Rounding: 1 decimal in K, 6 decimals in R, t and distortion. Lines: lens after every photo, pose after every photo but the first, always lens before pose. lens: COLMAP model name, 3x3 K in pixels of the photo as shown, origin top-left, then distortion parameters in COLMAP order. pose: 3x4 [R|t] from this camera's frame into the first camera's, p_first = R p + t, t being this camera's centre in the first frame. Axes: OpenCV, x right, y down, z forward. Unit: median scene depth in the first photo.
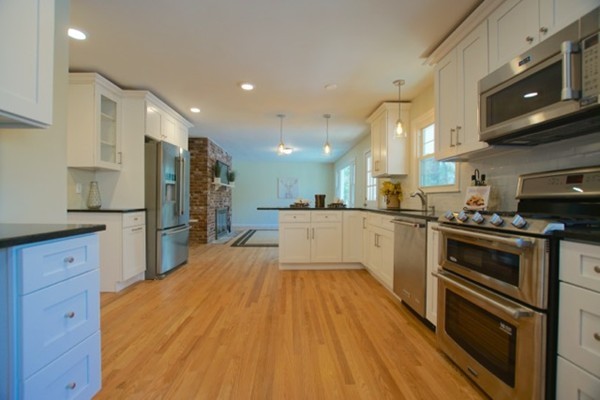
lens RADIAL K [[265.1, 0, 296.4], [0, 265.1, 199.2], [0, 0, 1]] dist [-0.019323, 0.000146]
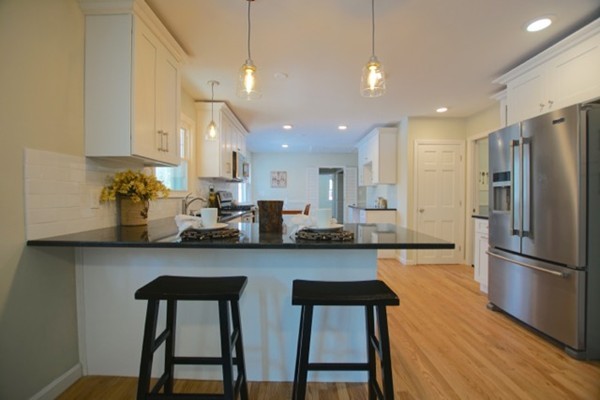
lens RADIAL K [[265.1, 0, 296.4], [0, 265.1, 199.2], [0, 0, 1]] dist [-0.019323, 0.000146]
pose [[-0.999469, -0.001074, 0.032567, 0.053527], [-0.000760, 0.999953, 0.009654, -0.036224], [-0.032575, 0.009624, -0.999423, 2.476174]]
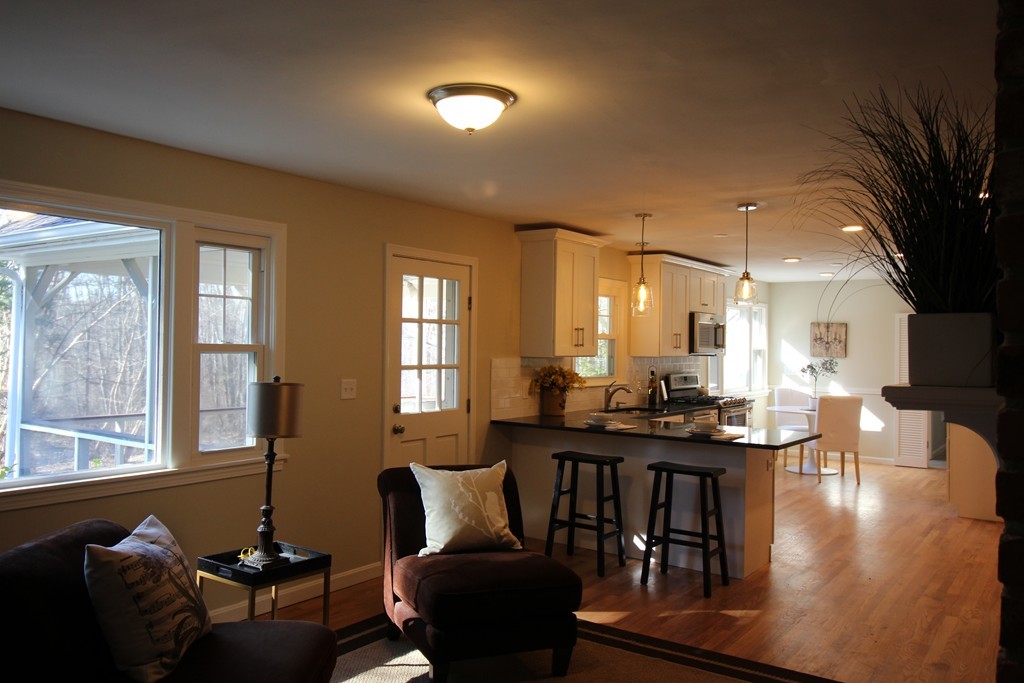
lens RADIAL K [[798.4, 0, 512.0], [0, 798.4, 341.5], [0, 0, 1]] dist [0.061767, 0.003232]
pose [[-0.801210, -0.011558, 0.598271, -0.888125], [-0.019500, 0.999787, -0.006800, -0.171224], [-0.598065, -0.017115, -0.801265, 3.887314]]
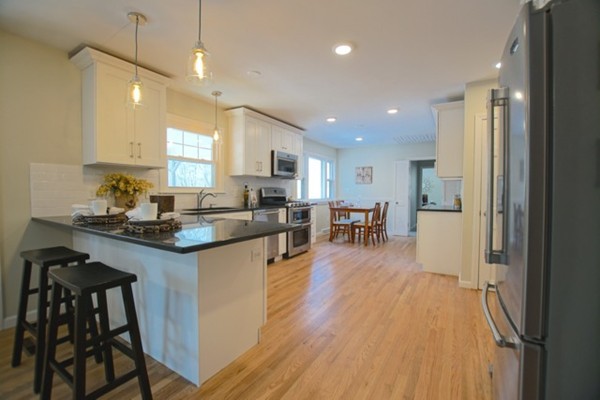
lens RADIAL K [[265.1, 0, 296.4], [0, 265.1, 199.2], [0, 0, 1]] dist [-0.019323, 0.000146]
pose [[-0.836403, -0.018408, 0.547805, -0.638758], [-0.007173, 0.999718, 0.022641, -0.035975], [-0.548068, 0.015007, -0.836299, 2.208777]]
